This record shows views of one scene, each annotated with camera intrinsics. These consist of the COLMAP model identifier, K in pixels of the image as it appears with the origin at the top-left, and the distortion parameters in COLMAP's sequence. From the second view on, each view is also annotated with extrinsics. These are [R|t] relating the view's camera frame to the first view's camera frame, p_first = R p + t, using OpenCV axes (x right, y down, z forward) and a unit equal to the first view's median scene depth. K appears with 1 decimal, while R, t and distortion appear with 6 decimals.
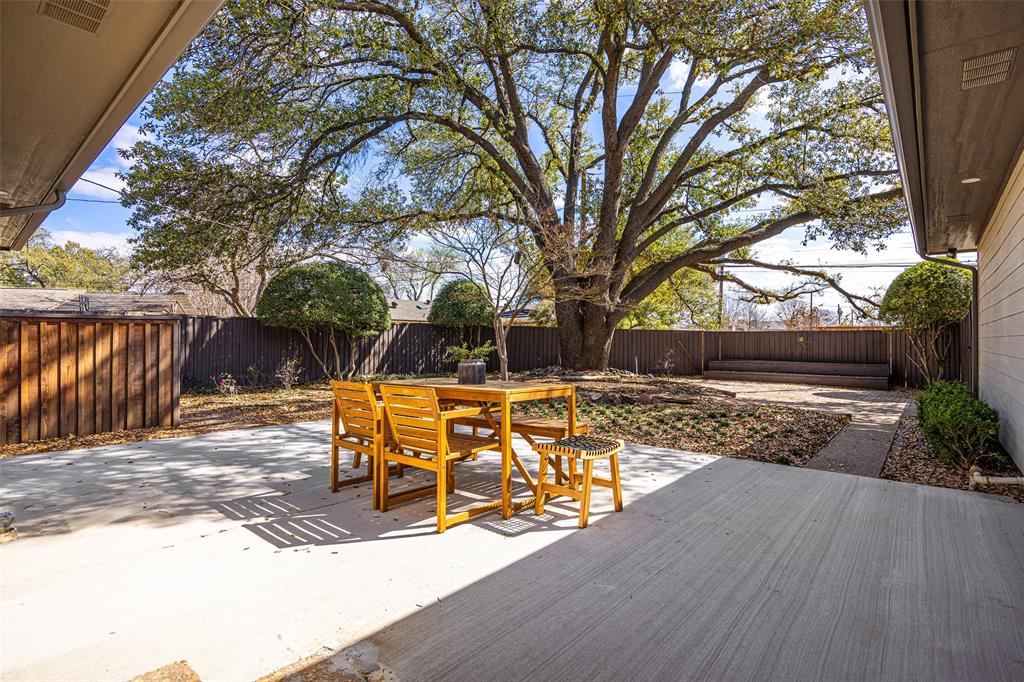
lens RADIAL K [[529.6, 0, 512.0], [0, 529.6, 341.0], [0, 0, 1]] dist [-0.005900, 0.000202]
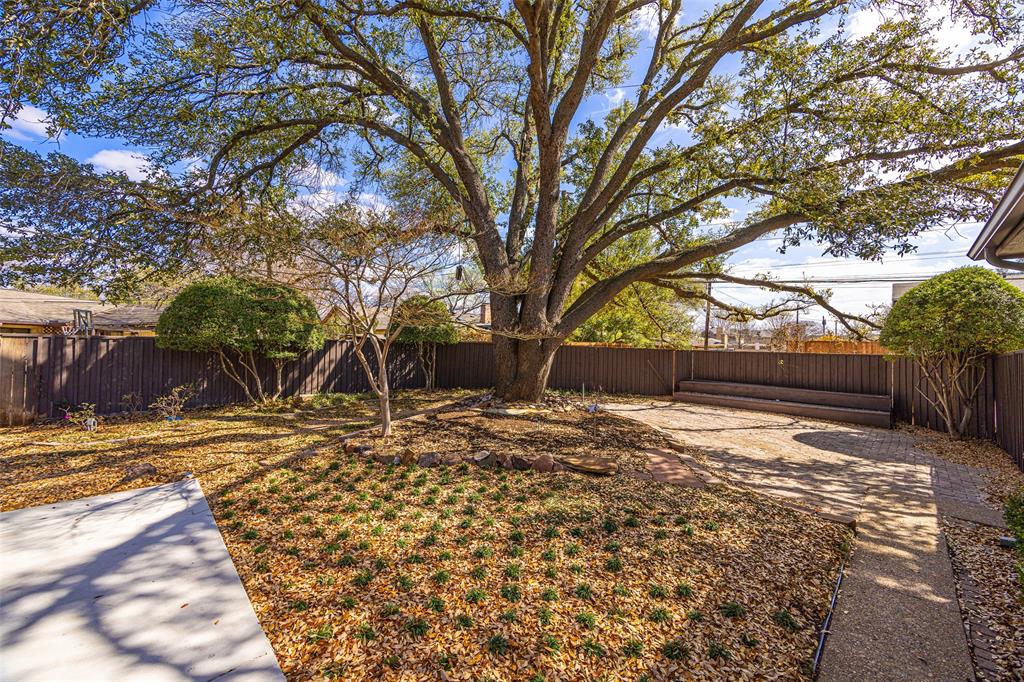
lens RADIAL K [[409.9, 0, 512.0], [0, 409.9, 341.0], [0, 0, 1]] dist [0.002613, -0.000164]
pose [[0.995524, 0.011236, -0.093838, 0.170727], [-0.011369, 0.999935, -0.000879, -0.037485], [0.093822, 0.001942, 0.995587, 0.287960]]
